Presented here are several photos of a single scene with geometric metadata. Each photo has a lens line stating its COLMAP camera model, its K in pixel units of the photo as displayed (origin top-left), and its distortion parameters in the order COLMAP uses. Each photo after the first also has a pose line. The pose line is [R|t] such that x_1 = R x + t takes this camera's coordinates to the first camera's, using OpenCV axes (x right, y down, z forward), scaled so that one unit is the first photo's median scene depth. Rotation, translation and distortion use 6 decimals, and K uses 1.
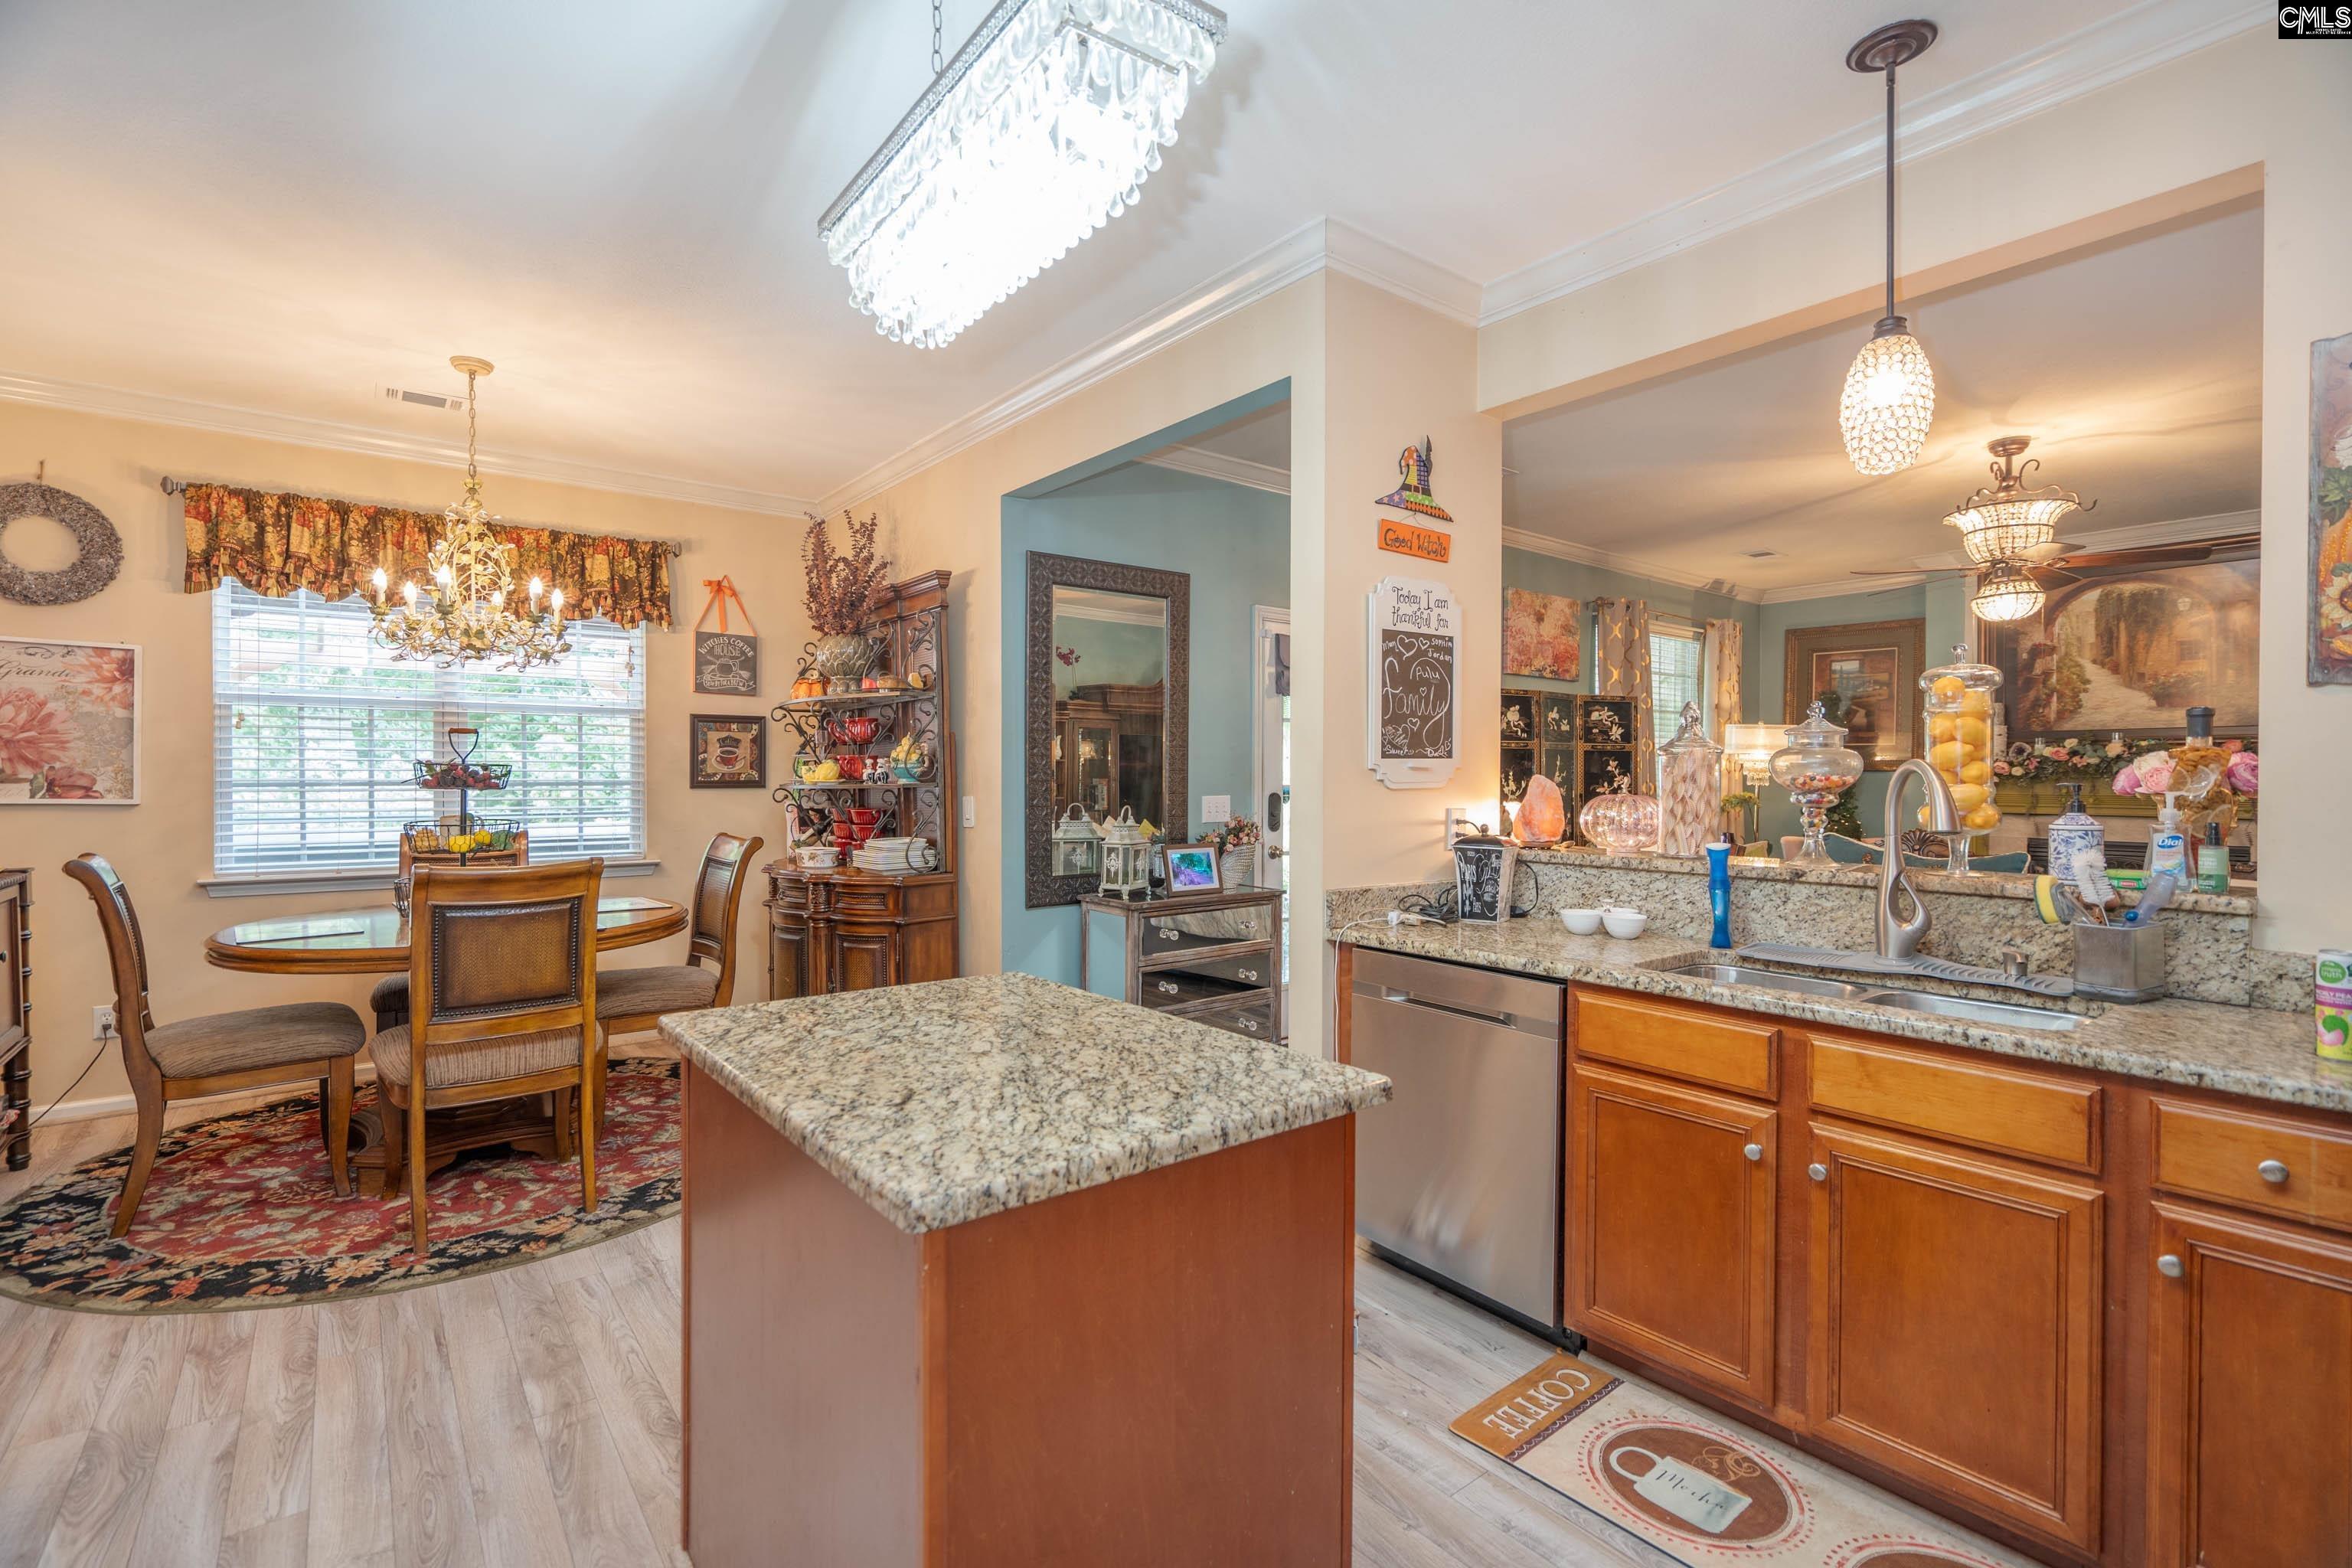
lens RADIAL K [[1052.2, 0, 1173.6], [0, 1052.2, 785.4], [0, 0, 1]] dist [-0.001446, 0.000510]
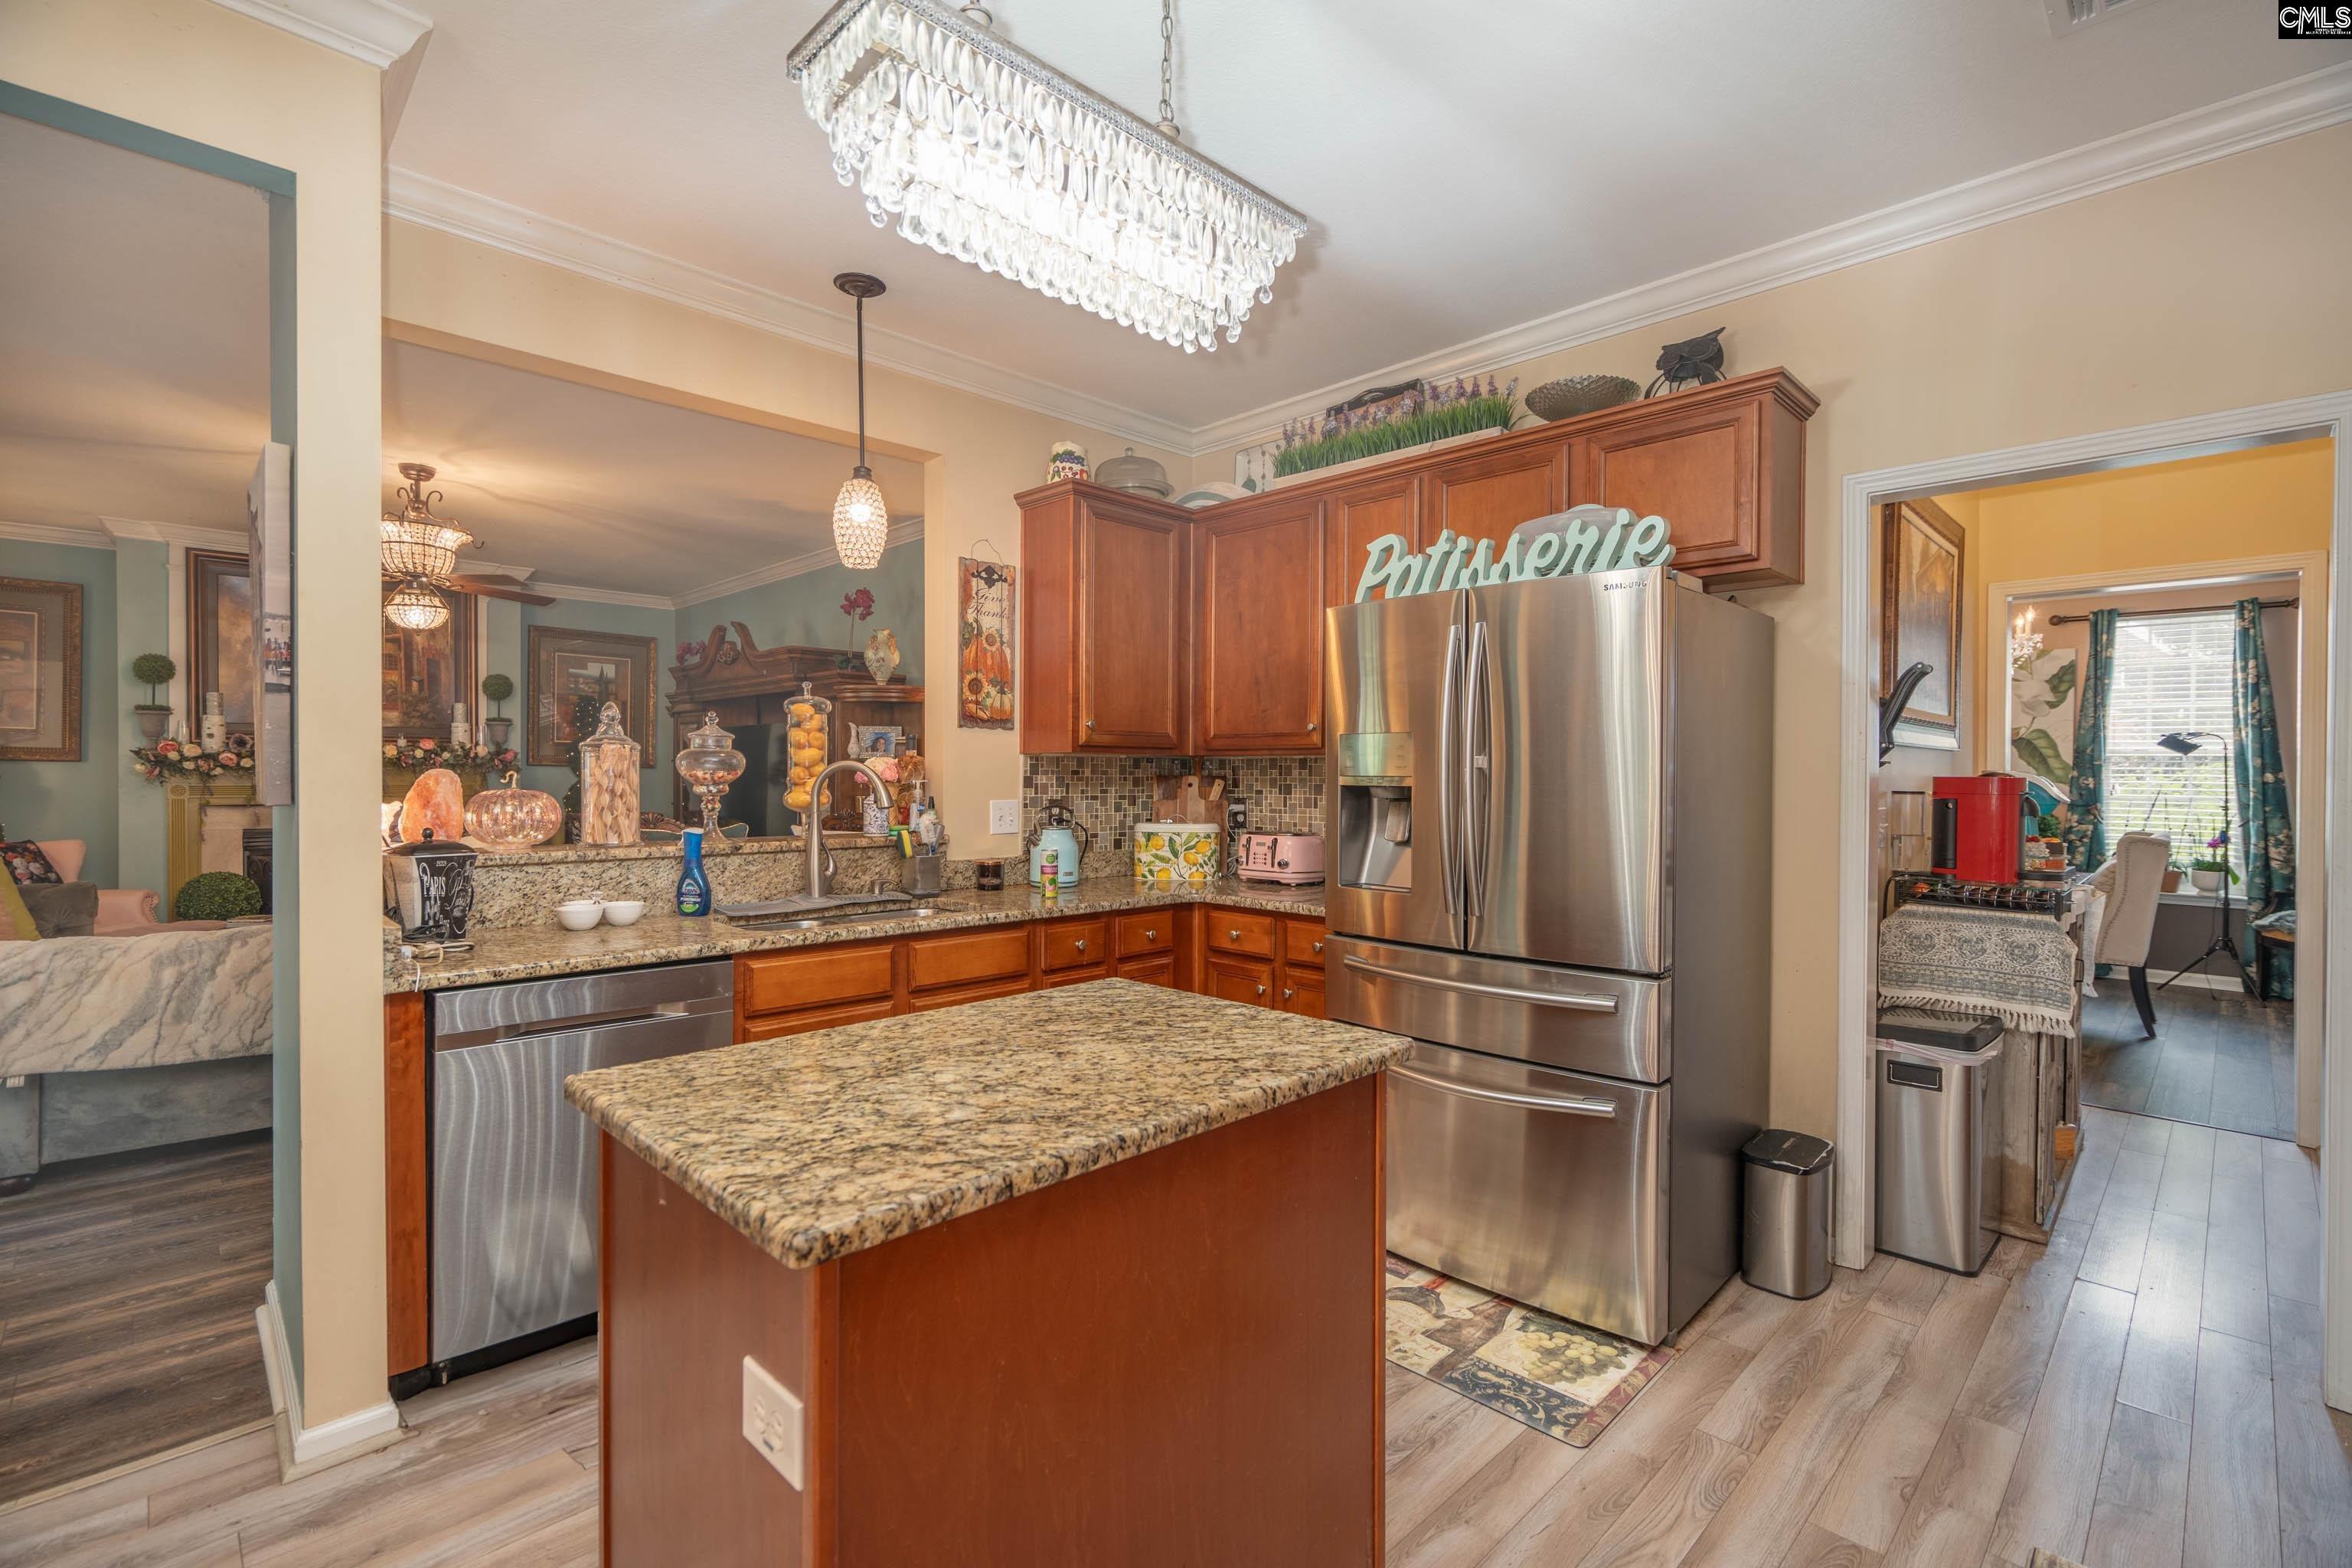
lens RADIAL K [[1052.2, 0, 1163.4], [0, 1052.2, 778.6], [0, 0, 1]] dist [-0.001446, 0.000510]
pose [[-0.102395, -0.008436, 0.994708, -1.205021], [0.004265, 0.999951, 0.008919, -0.014492], [-0.994735, 0.005156, -0.102354, 1.024289]]
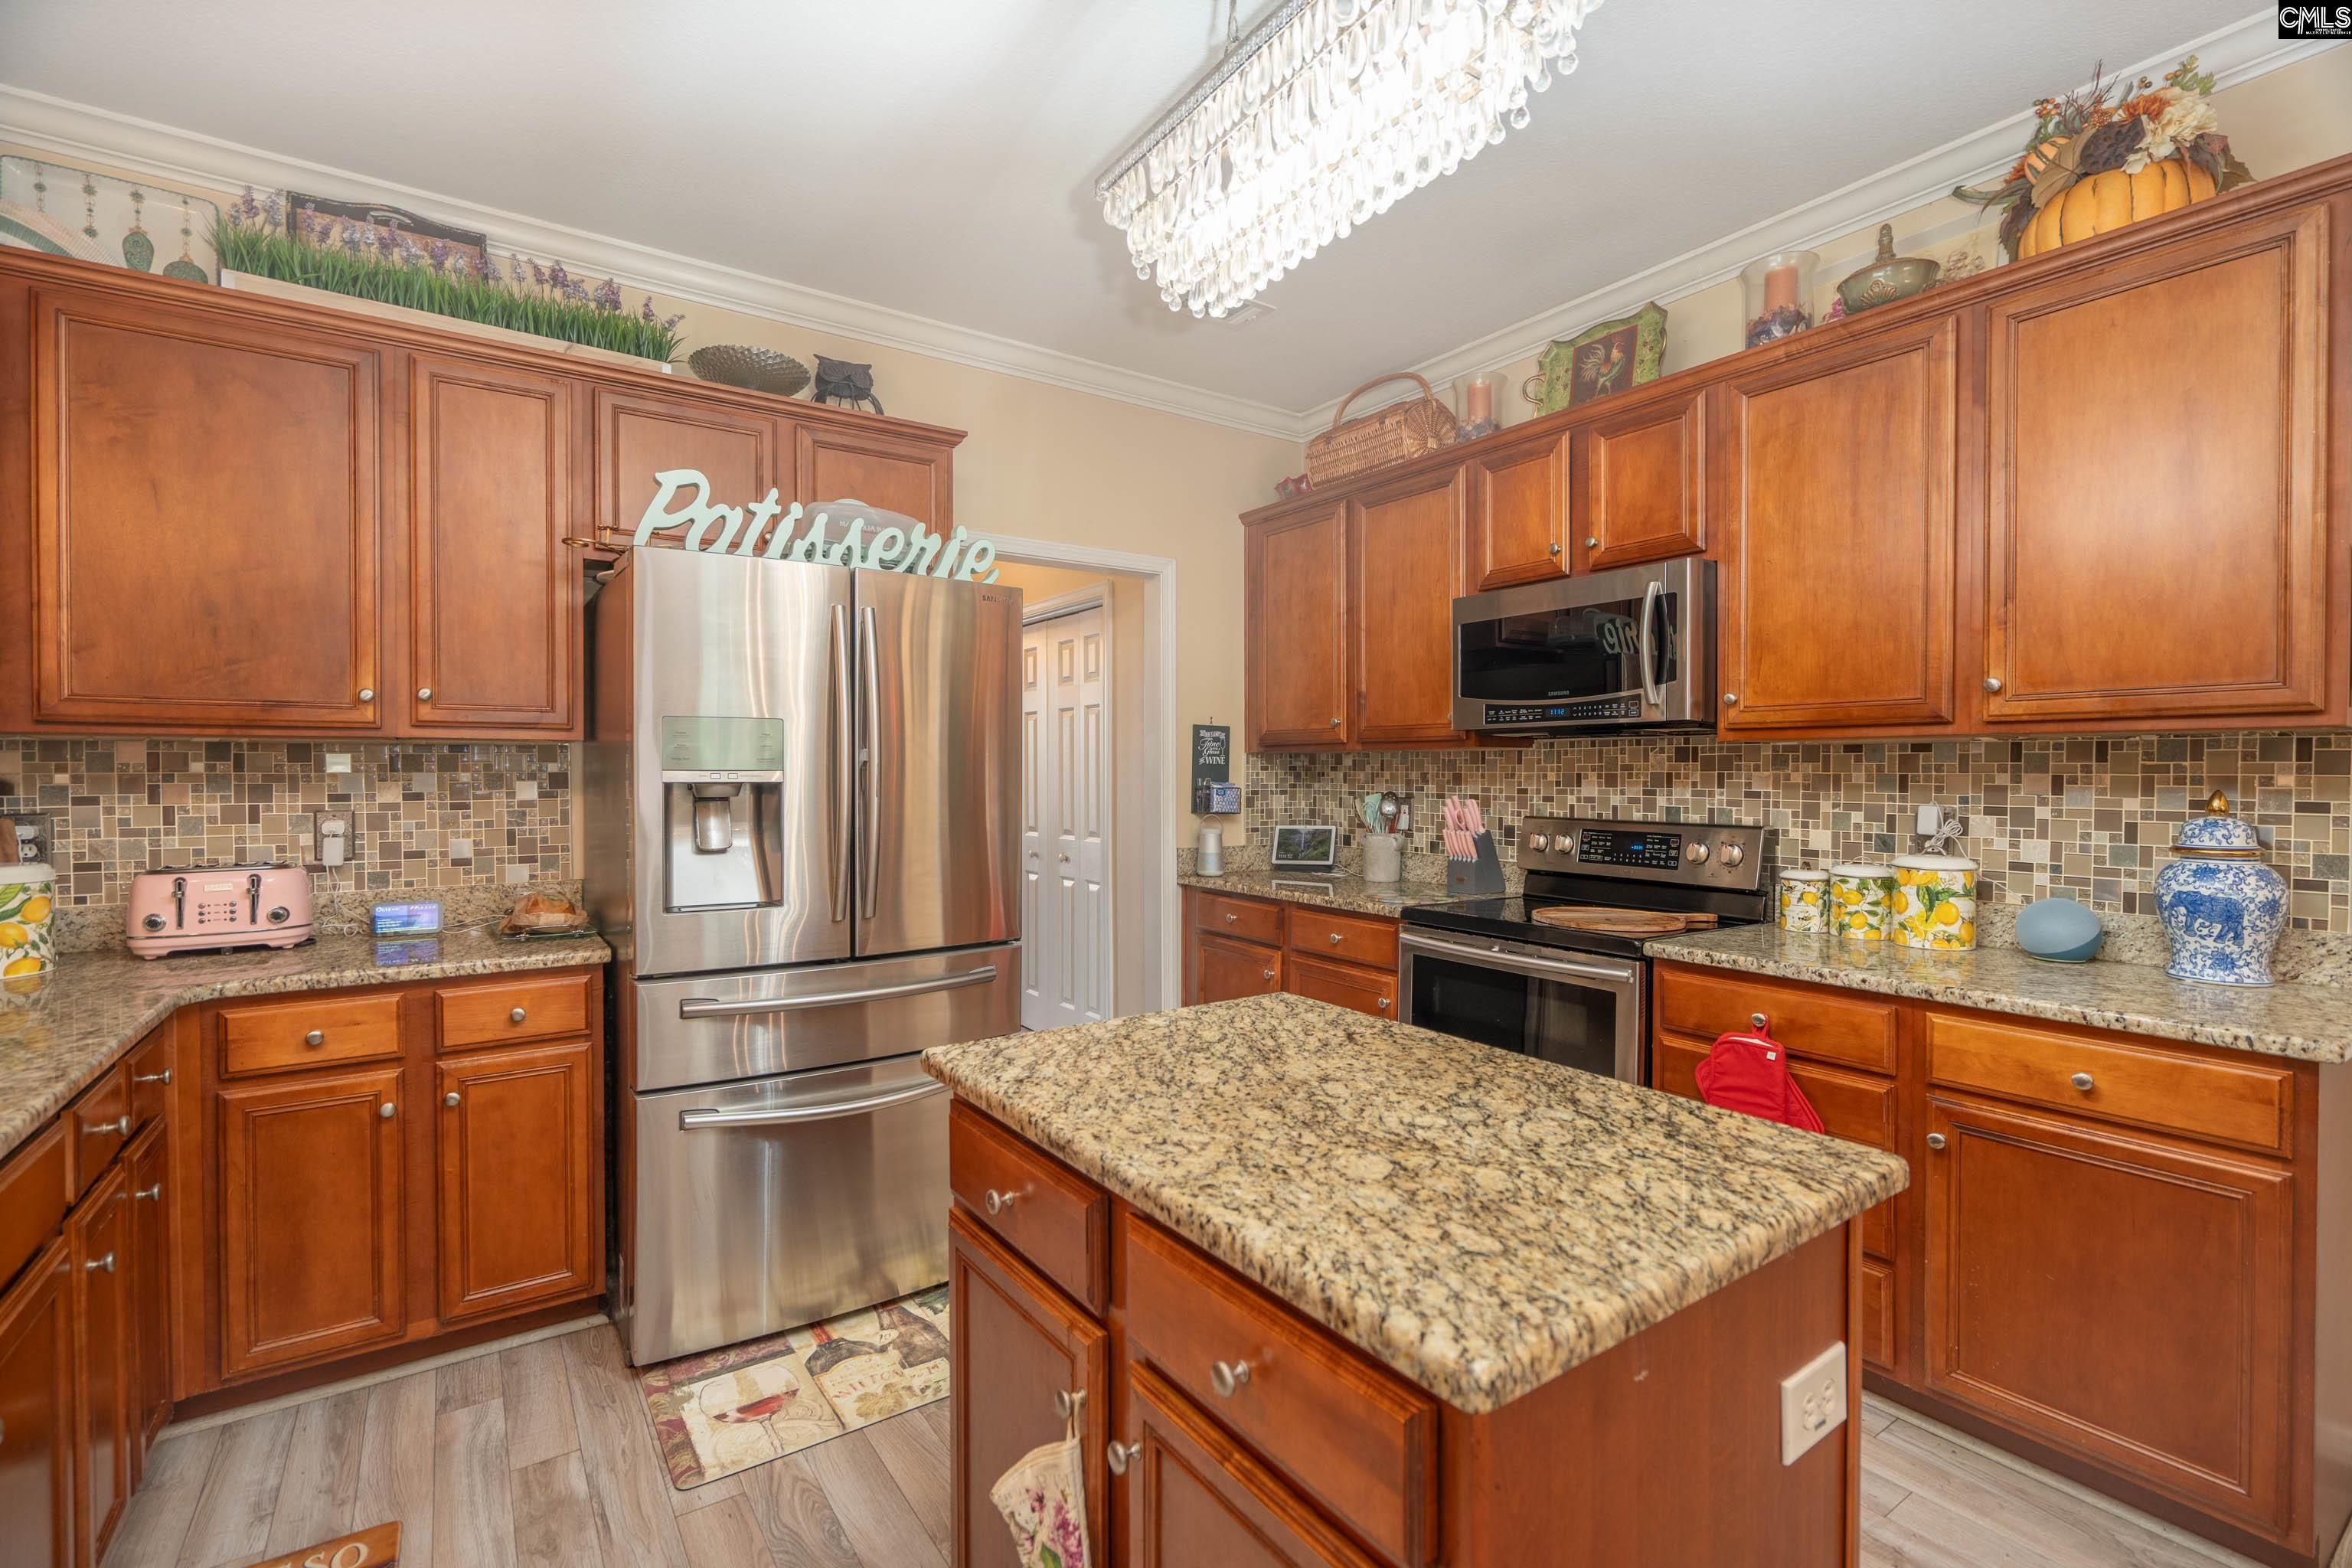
lens RADIAL K [[1052.2, 0, 1165.4], [0, 1052.2, 778.4], [0, 0, 1]] dist [-0.001446, 0.000510]
pose [[-0.997471, -0.004428, 0.070931, -0.109981], [-0.003150, 0.999831, 0.018113, -0.018432], [-0.070999, 0.017844, -0.997317, 1.938816]]
